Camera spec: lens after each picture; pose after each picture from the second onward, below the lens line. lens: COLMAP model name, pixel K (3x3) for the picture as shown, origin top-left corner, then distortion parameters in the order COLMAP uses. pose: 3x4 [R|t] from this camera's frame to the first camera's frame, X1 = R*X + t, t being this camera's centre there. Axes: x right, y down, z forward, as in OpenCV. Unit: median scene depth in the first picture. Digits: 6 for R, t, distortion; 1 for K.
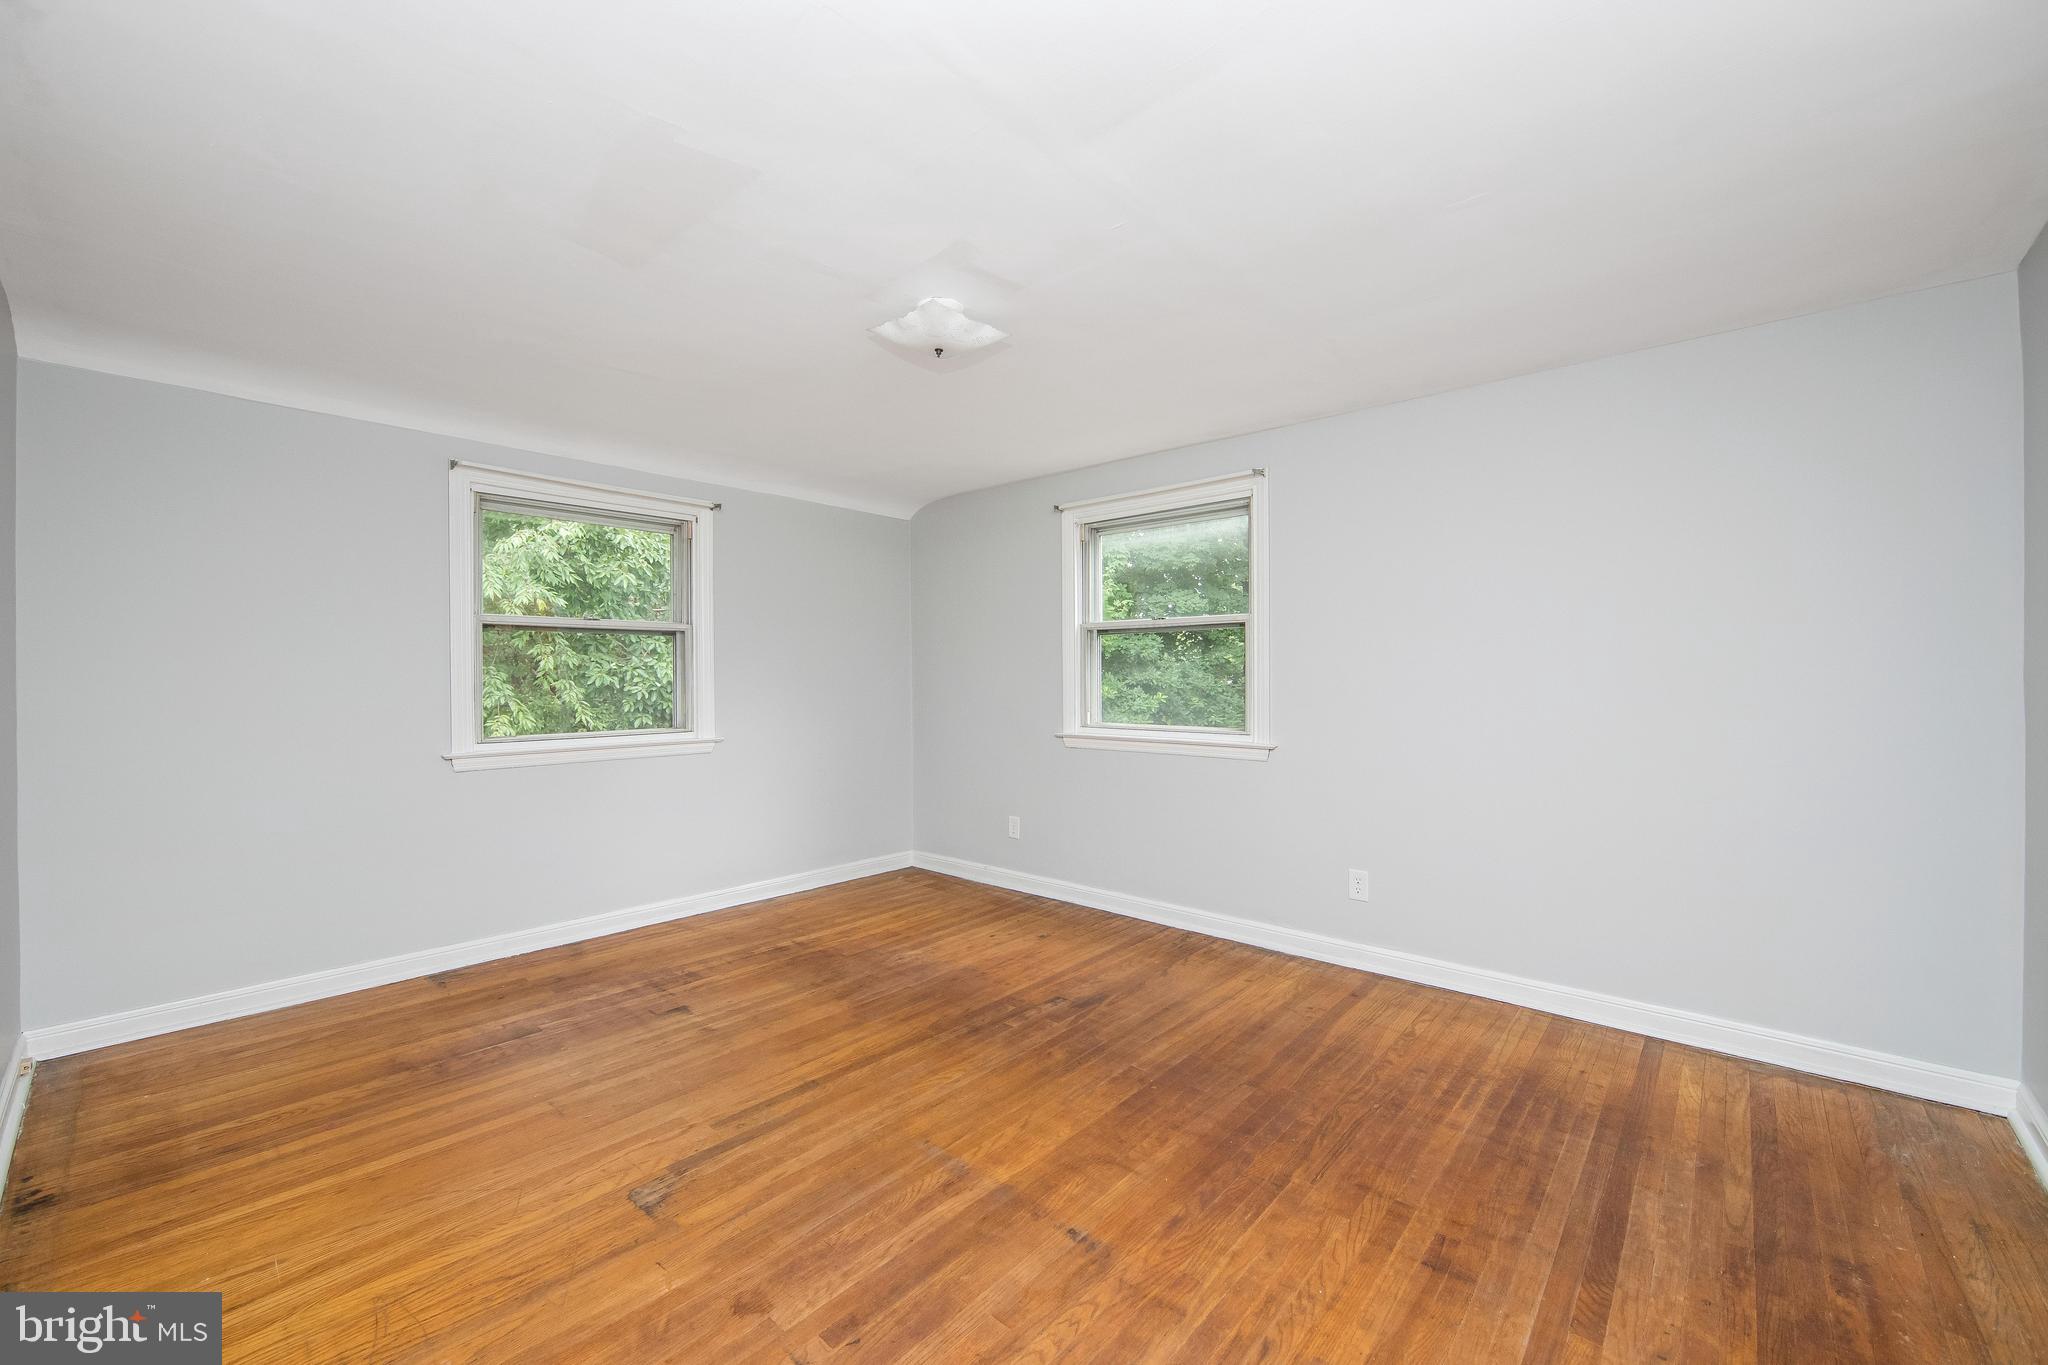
lens RADIAL K [[815.2, 0, 1022.3], [0, 815.2, 681.6], [0, 0, 1]] dist [-0.010115, -0.000112]
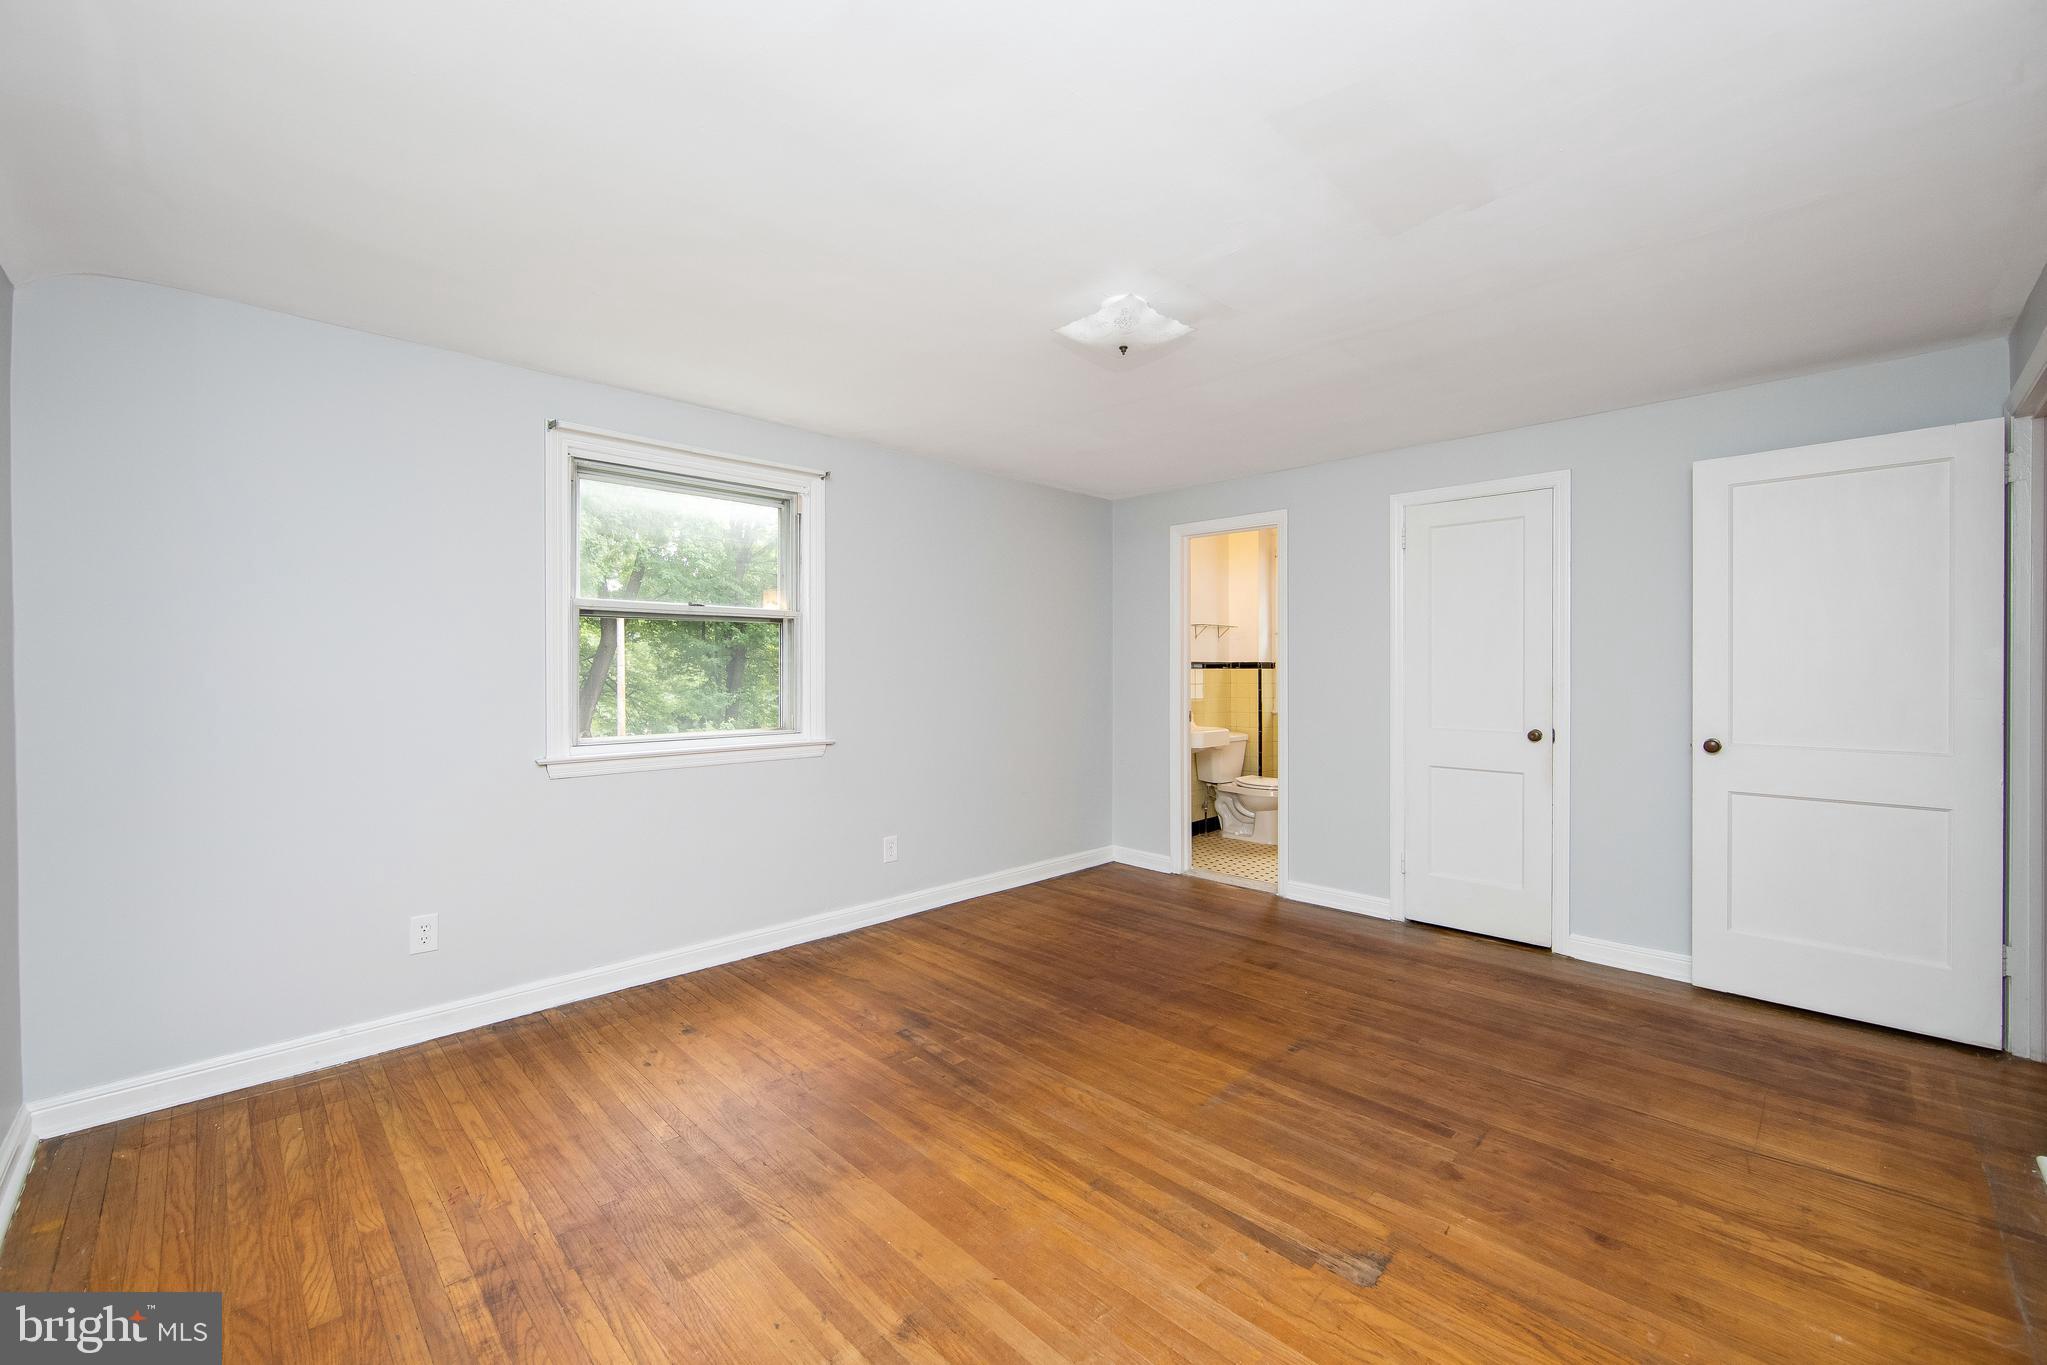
lens RADIAL K [[814.8, 0, 1012.6], [0, 814.8, 676.0], [0, 0, 1]] dist [-0.010115, -0.000112]
pose [[0.063971, -0.002852, 0.997948, -0.903108], [0.003609, 0.999990, 0.002626, -0.007368], [-0.997945, 0.003433, 0.063981, 0.878016]]
